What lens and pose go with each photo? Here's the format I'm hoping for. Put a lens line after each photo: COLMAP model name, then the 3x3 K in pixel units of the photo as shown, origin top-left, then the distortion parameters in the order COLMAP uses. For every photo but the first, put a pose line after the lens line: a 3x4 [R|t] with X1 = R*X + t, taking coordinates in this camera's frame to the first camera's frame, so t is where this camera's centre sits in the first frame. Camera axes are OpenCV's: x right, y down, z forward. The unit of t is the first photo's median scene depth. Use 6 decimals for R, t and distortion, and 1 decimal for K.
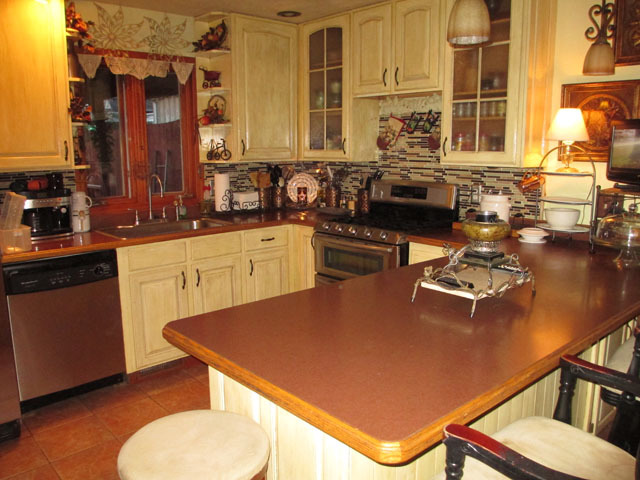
lens RADIAL K [[531.6, 0, 320.0], [0, 531.6, 240.0], [0, 0, 1]] dist [-0.049364, 0.002708]
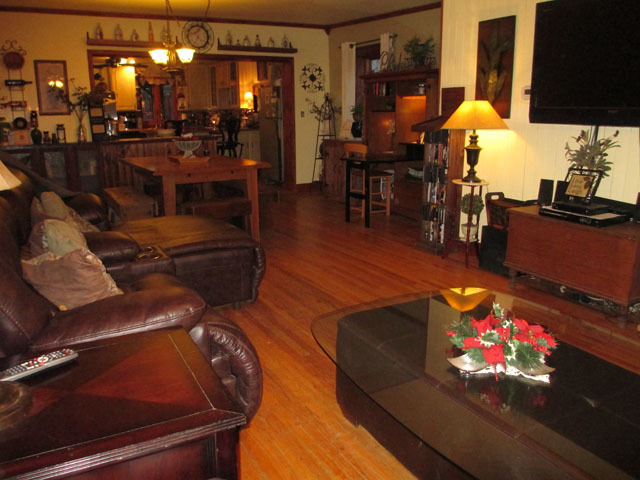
lens RADIAL K [[531.6, 0, 320.0], [0, 531.6, 240.0], [0, 0, 1]] dist [-0.049364, 0.002708]
pose [[0.970884, 0.054837, -0.233191, 1.503625], [-0.040492, 0.997006, 0.065869, 0.420831], [0.236104, -0.054509, 0.970198, -2.083190]]
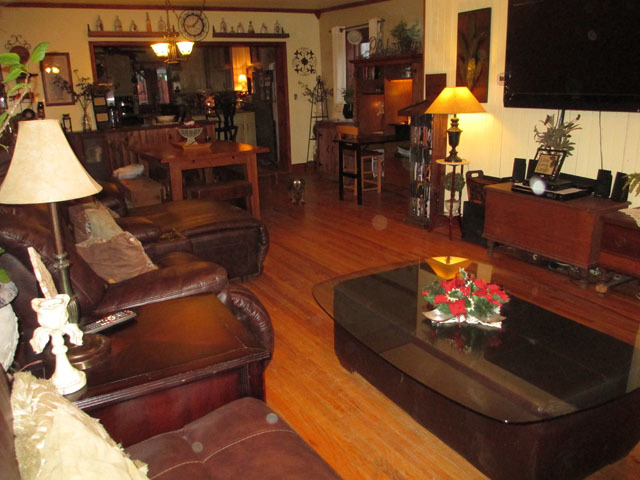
lens RADIAL K [[531.6, 0, 320.0], [0, 531.6, 240.0], [0, 0, 1]] dist [-0.049364, 0.002708]
pose [[0.974106, 0.039143, -0.222676, 1.527197], [-0.014632, 0.993749, 0.110676, 0.408053], [0.225616, -0.104552, 0.968590, -2.196772]]
